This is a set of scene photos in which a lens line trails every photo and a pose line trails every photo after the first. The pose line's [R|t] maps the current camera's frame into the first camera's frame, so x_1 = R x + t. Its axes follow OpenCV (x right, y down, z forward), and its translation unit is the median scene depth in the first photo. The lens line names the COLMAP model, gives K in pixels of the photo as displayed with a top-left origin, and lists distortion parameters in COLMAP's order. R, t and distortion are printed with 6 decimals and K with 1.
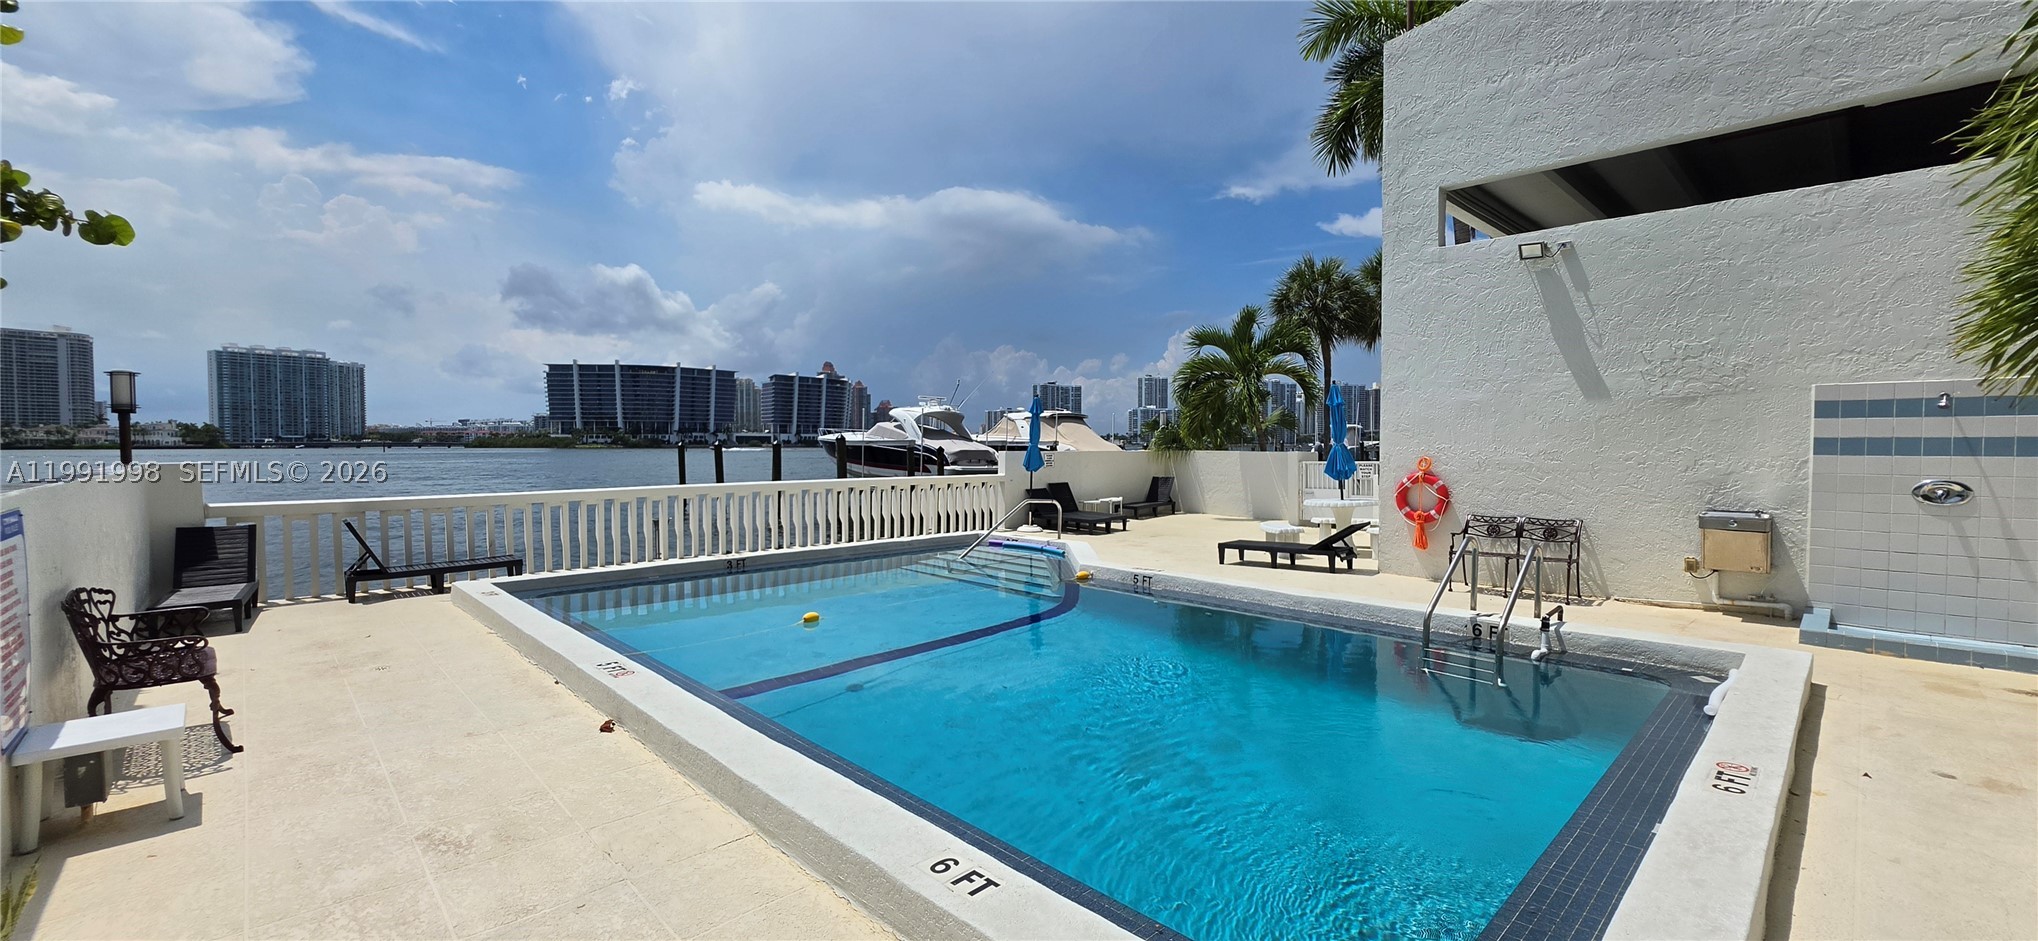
lens RADIAL K [[813.4, 0, 1013.3], [0, 813.4, 468.8], [0, 0, 1]] dist [-0.001883, 0.000169]
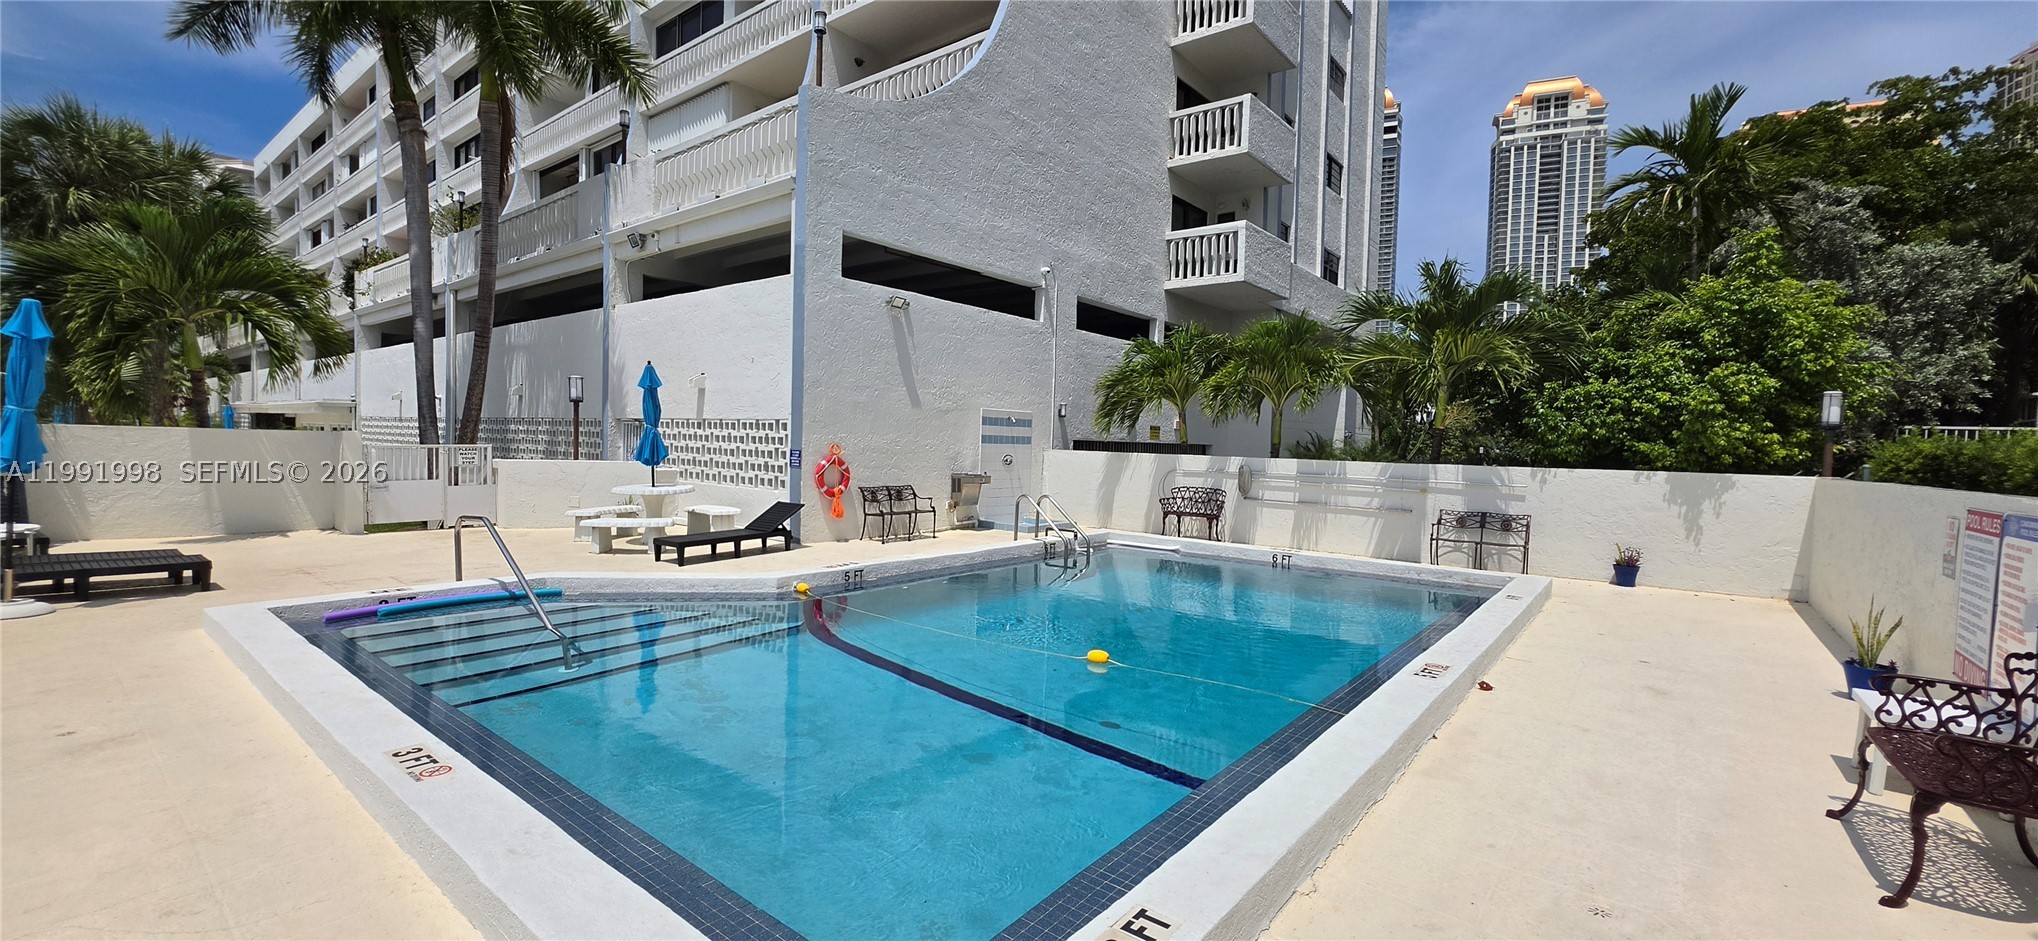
lens RADIAL K [[813.4, 0, 1013.3], [0, 813.4, 468.8], [0, 0, 1]] dist [-0.001883, 0.000169]
pose [[-0.127888, -0.035666, 0.991147, -0.687160], [0.003270, 0.999333, 0.036382, -0.018339], [-0.991783, 0.007894, -0.127686, 0.801800]]
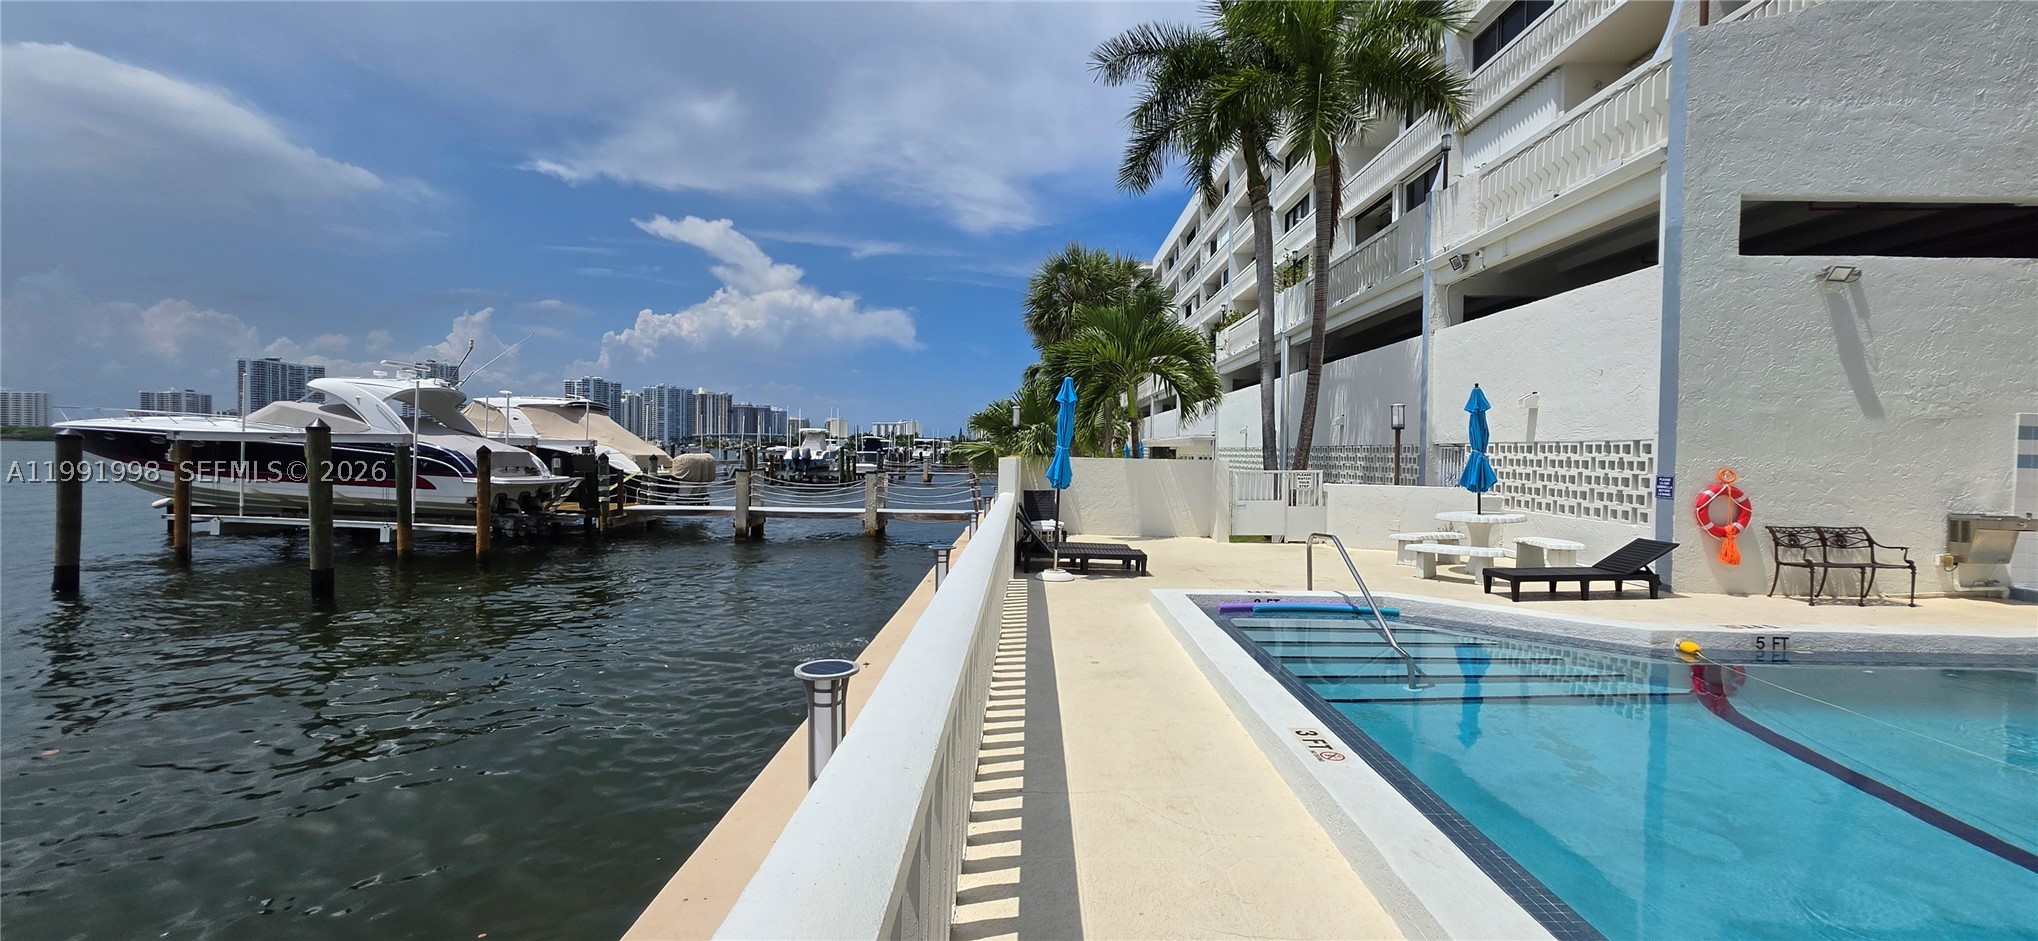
lens RADIAL K [[813.4, 0, 1013.3], [0, 813.4, 468.8], [0, 0, 1]] dist [-0.001883, 0.000169]
pose [[0.704782, -0.005163, 0.709405, -0.705781], [0.007961, 0.999968, -0.000632, -0.018755], [-0.709379, 0.006093, 0.704801, 0.830979]]
